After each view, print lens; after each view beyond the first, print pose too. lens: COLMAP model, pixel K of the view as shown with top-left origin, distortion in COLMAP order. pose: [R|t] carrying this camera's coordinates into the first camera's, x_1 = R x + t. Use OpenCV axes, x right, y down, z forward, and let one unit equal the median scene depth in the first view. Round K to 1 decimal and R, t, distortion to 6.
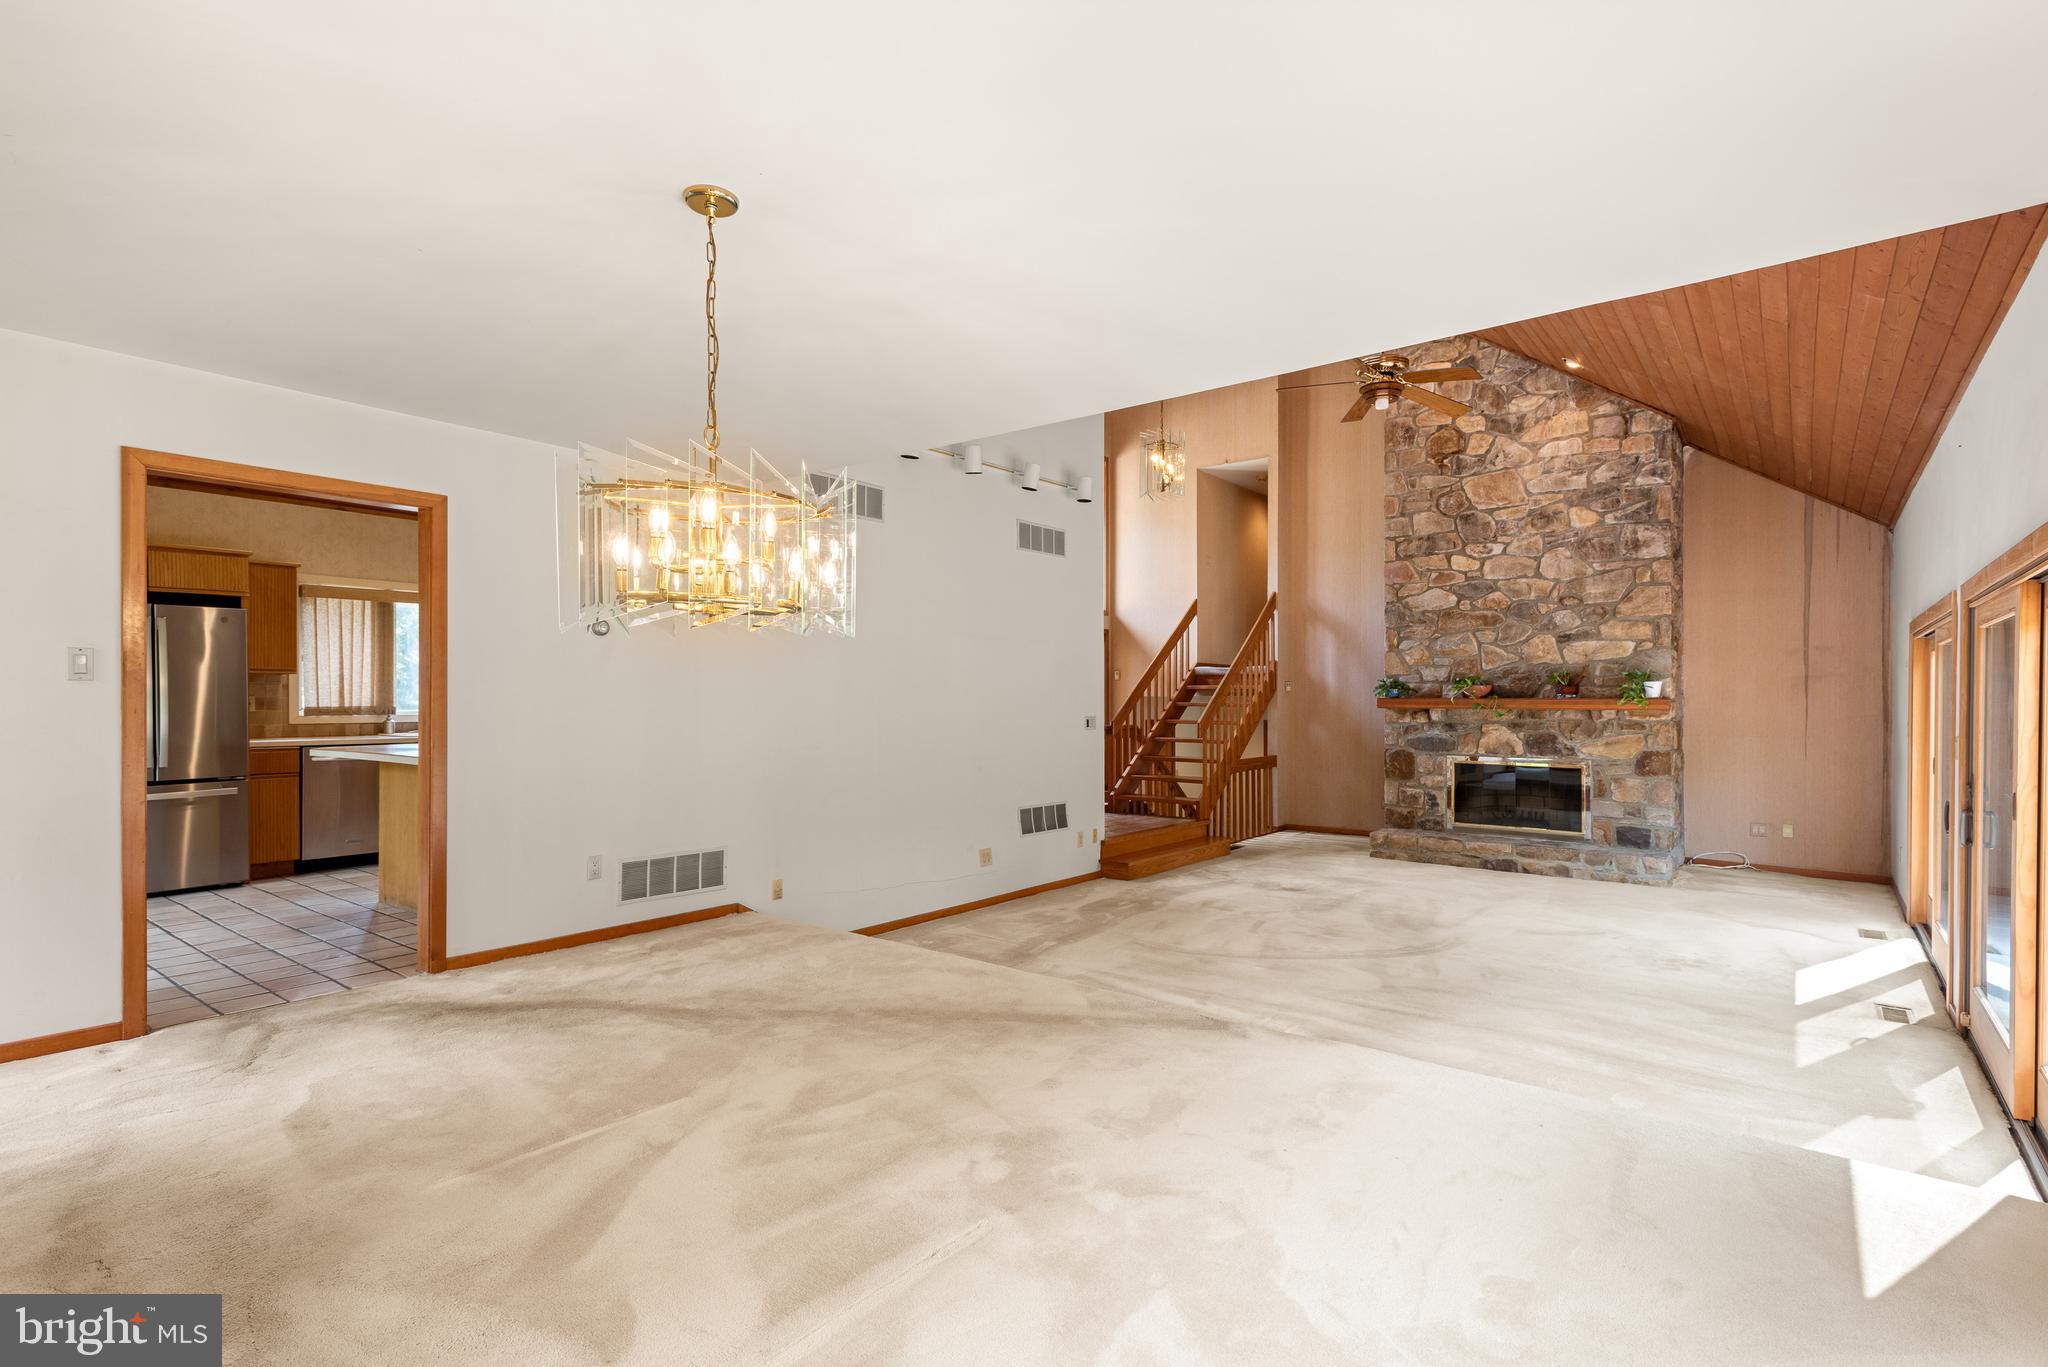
lens RADIAL K [[964.4, 0, 1026.0], [0, 964.4, 697.7], [0, 0, 1]] dist [0.016145, -0.005190]
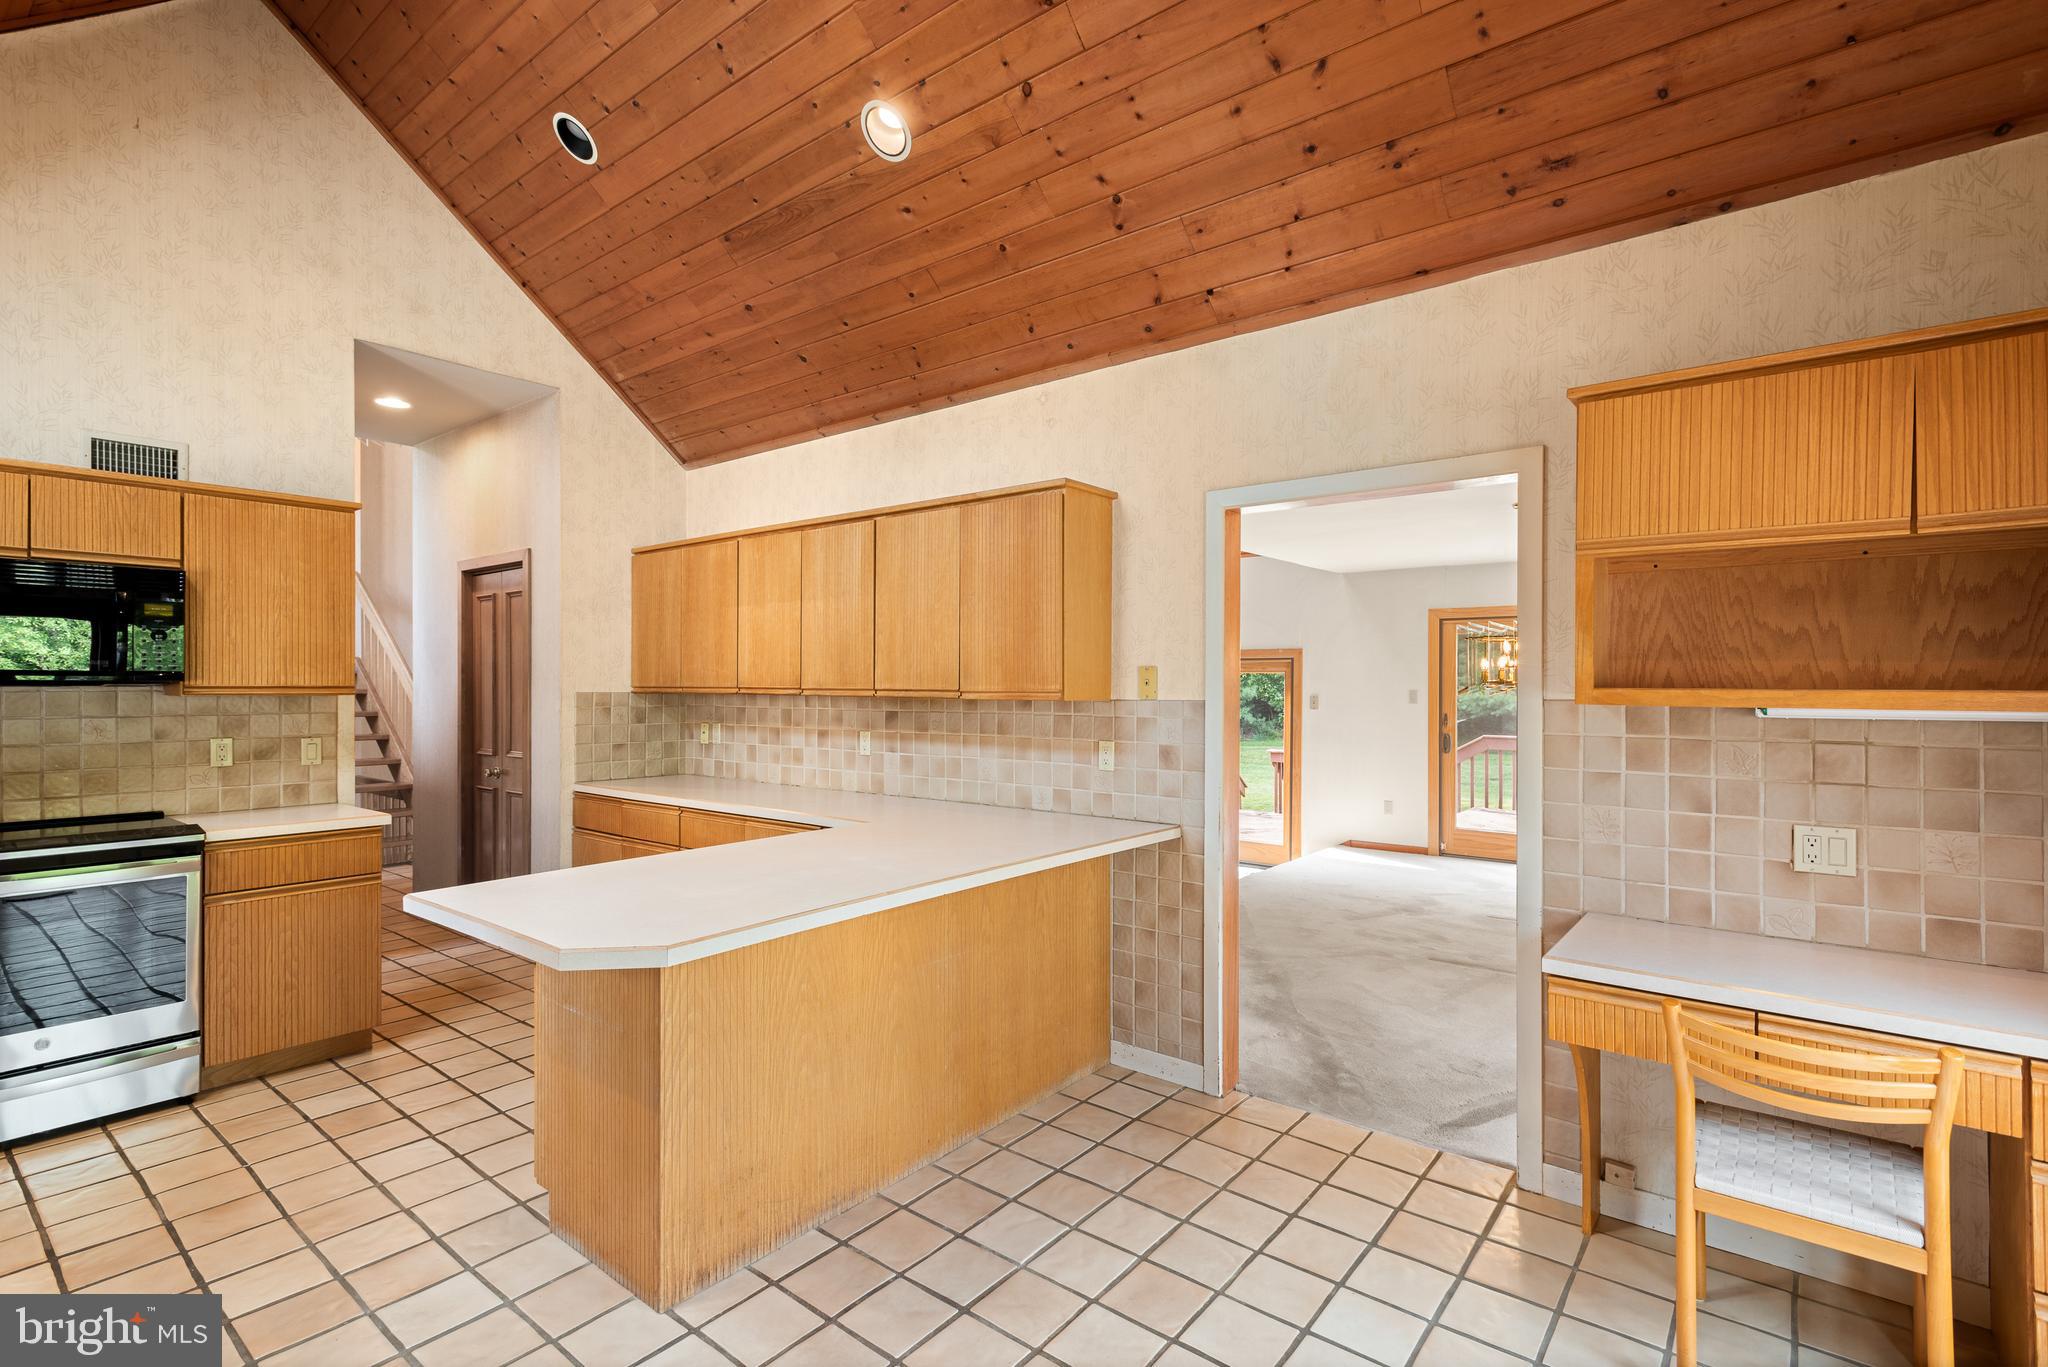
lens RADIAL K [[964.4, 0, 990.3], [0, 964.4, 689.9], [0, 0, 1]] dist [0.016145, -0.005190]
pose [[0.022644, -0.010227, 0.999691, -0.700984], [-0.002492, 0.999944, 0.010286, -0.026317], [-0.999740, -0.002724, 0.022617, 0.588621]]
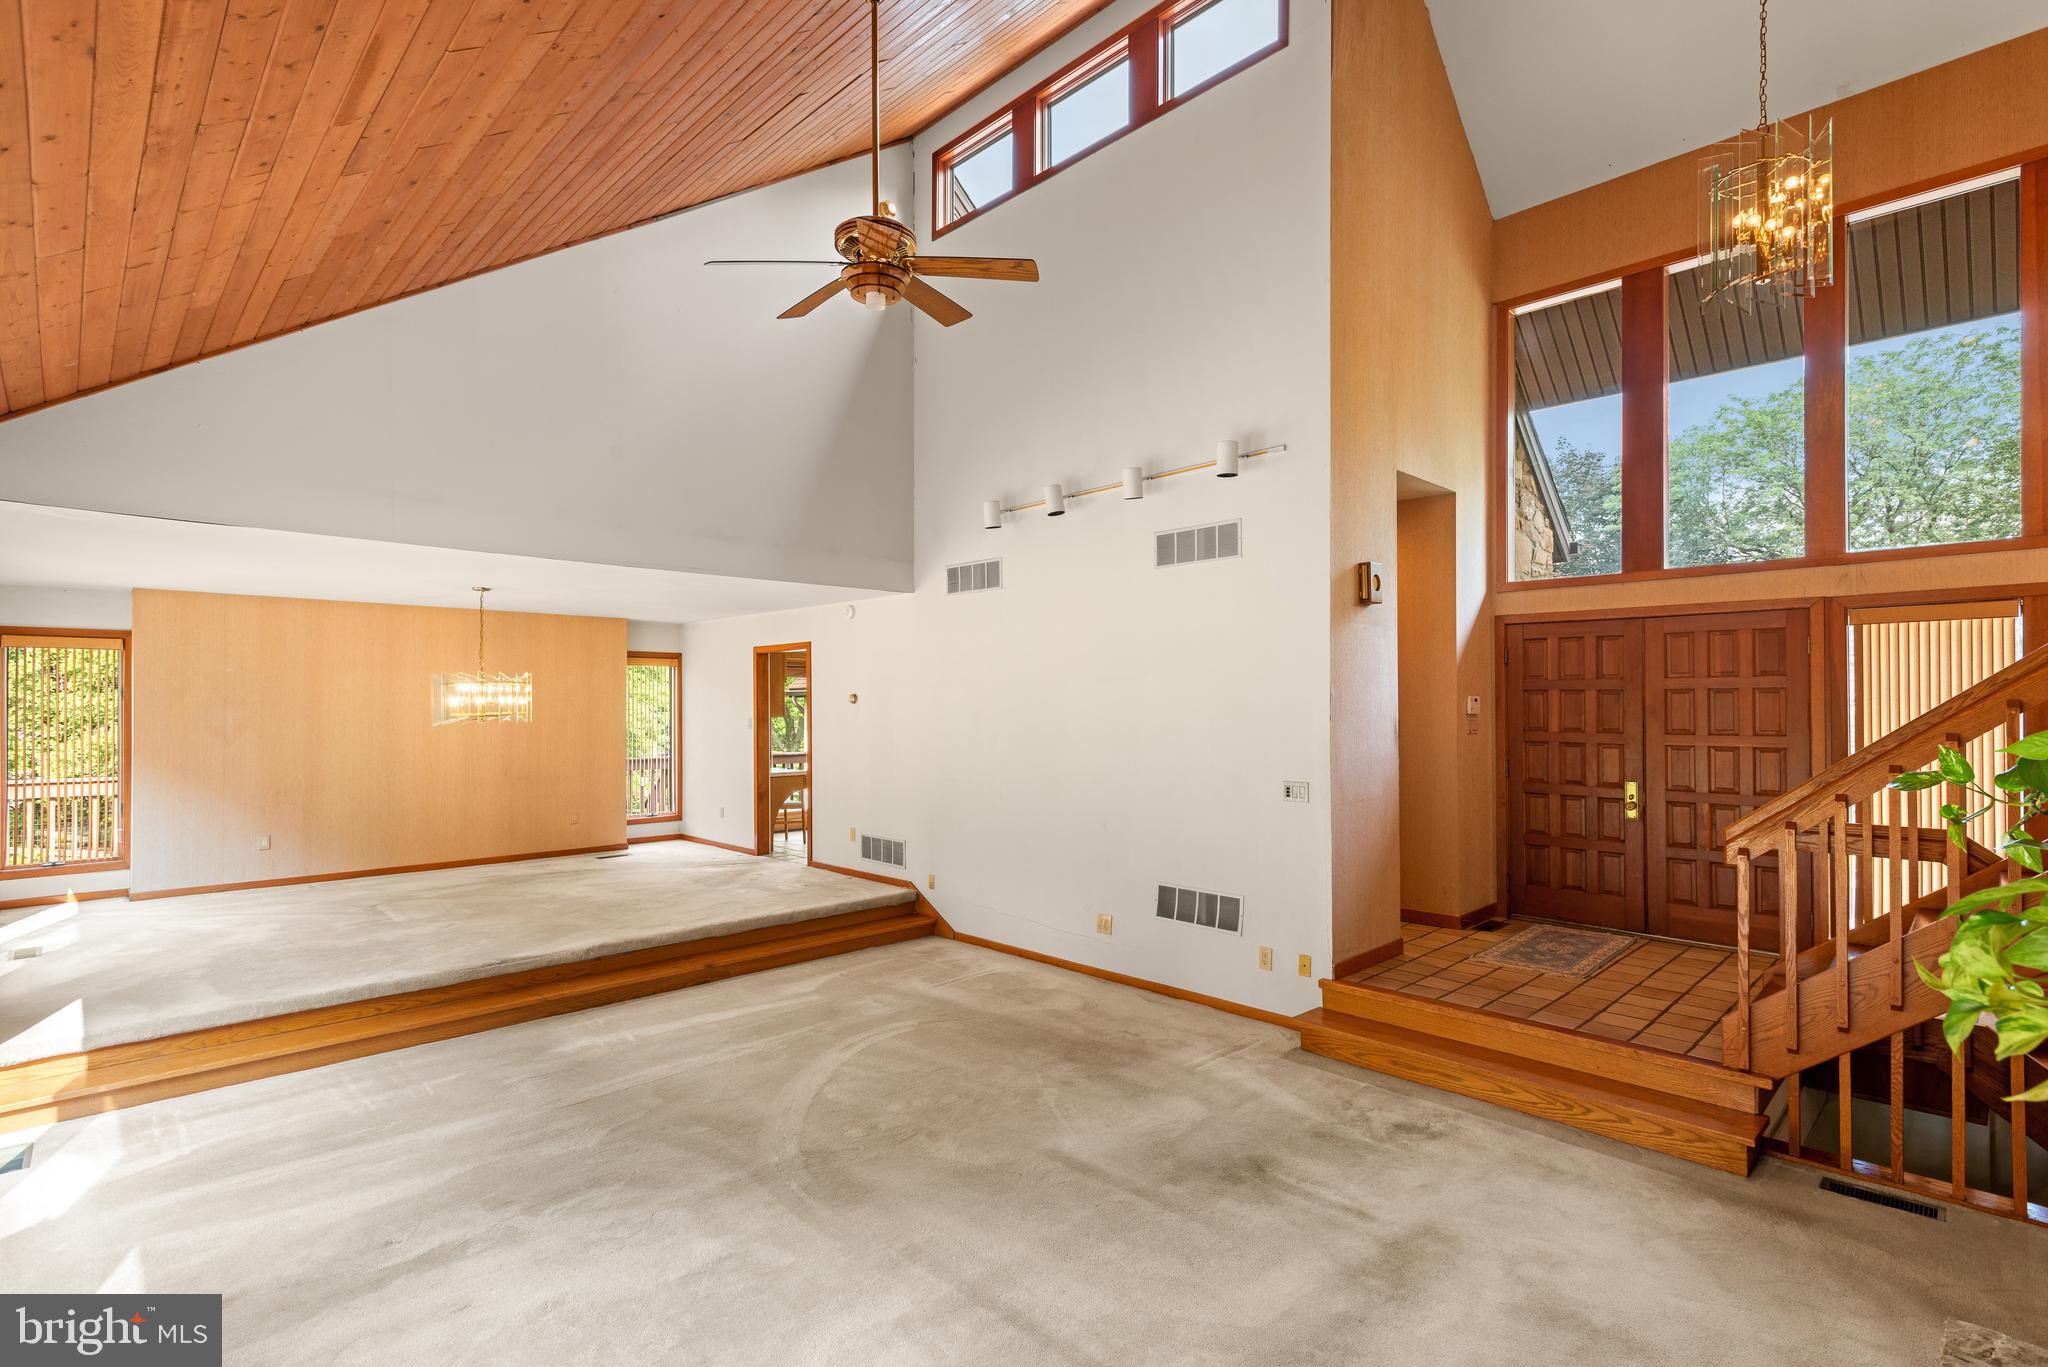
lens RADIAL K [[964.4, 0, 1026.1], [0, 964.4, 693.1], [0, 0, 1]] dist [0.016145, -0.005190]
pose [[-0.116856, -0.016438, -0.993013, 0.718865], [0.001993, 0.999857, -0.016785, -0.029293], [0.993147, -0.003941, -0.116806, 0.859633]]
